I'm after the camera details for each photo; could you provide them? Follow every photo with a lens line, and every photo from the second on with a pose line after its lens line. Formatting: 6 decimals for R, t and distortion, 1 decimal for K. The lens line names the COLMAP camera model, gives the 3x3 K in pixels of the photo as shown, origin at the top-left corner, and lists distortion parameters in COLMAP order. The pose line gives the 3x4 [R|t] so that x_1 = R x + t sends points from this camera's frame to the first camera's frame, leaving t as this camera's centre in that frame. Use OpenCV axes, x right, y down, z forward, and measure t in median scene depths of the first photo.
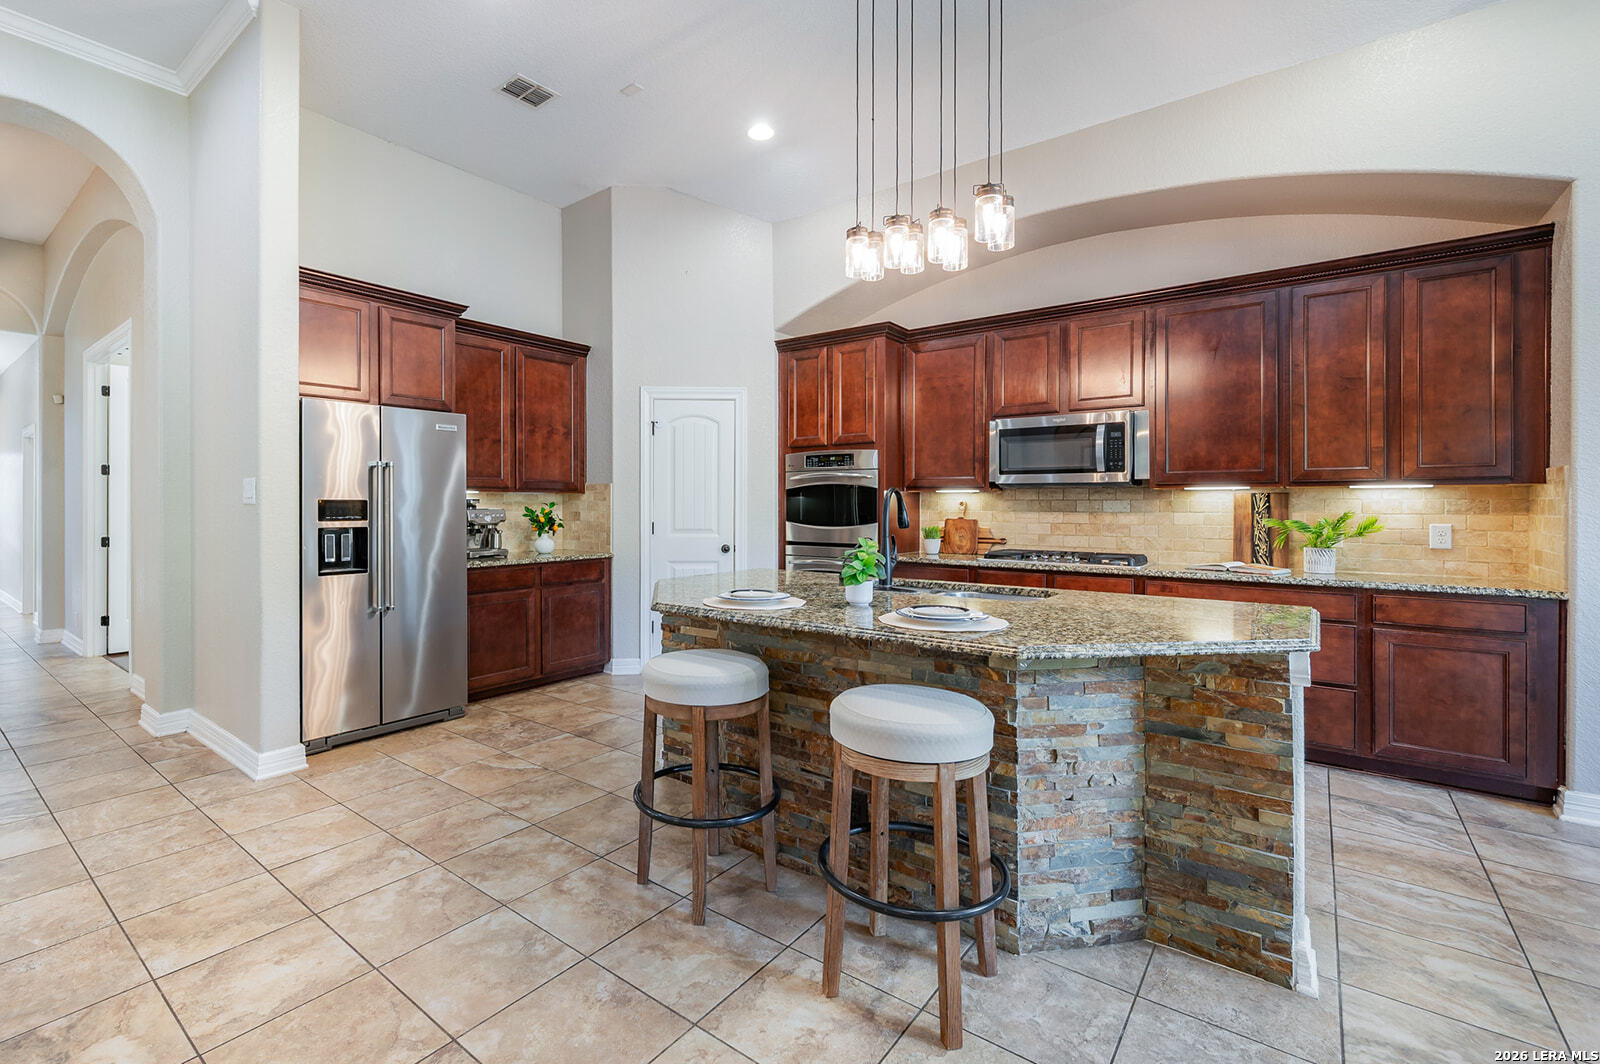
lens RADIAL K [[713.7, 0, 718.1], [0, 713.7, 508.8], [0, 0, 1]] dist [-0.001735, -0.000400]
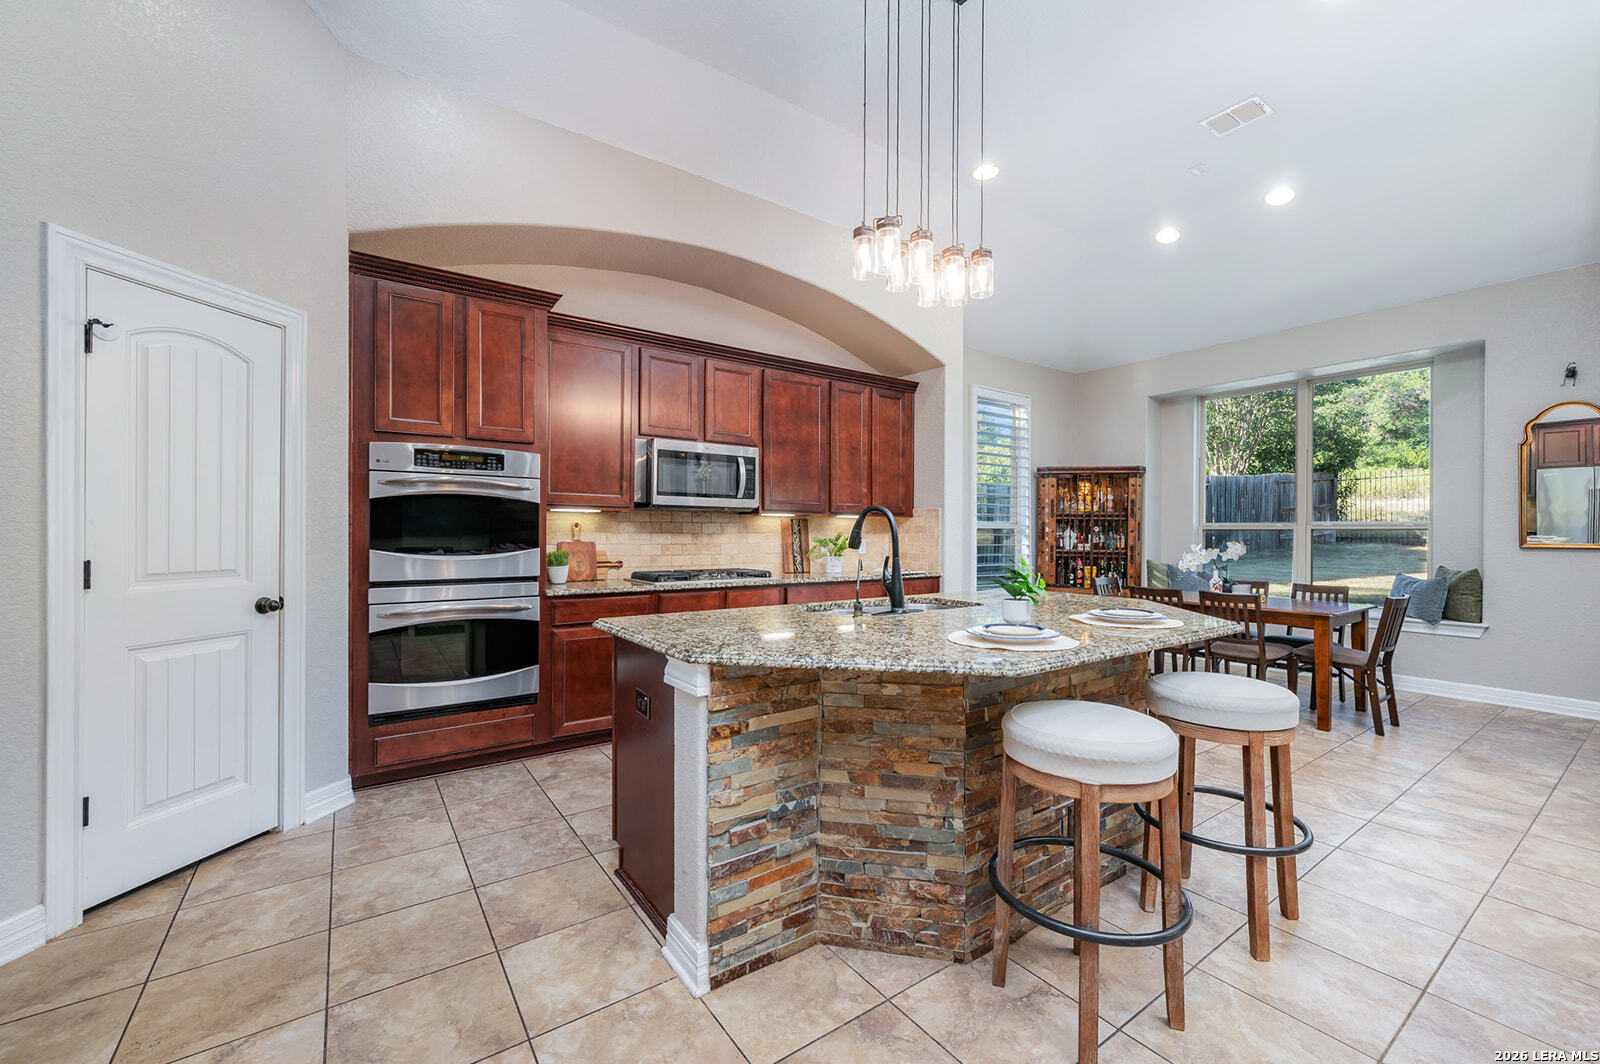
lens RADIAL K [[644.5, 0, 798.9], [0, 644.5, 536.1], [0, 0, 1]] dist [0.000505, 0.000136]
pose [[0.257857, -0.005585, 0.966167, -0.408675], [0.001680, 0.999984, 0.005332, 0.003713], [-0.966182, 0.000249, 0.257863, 0.586378]]
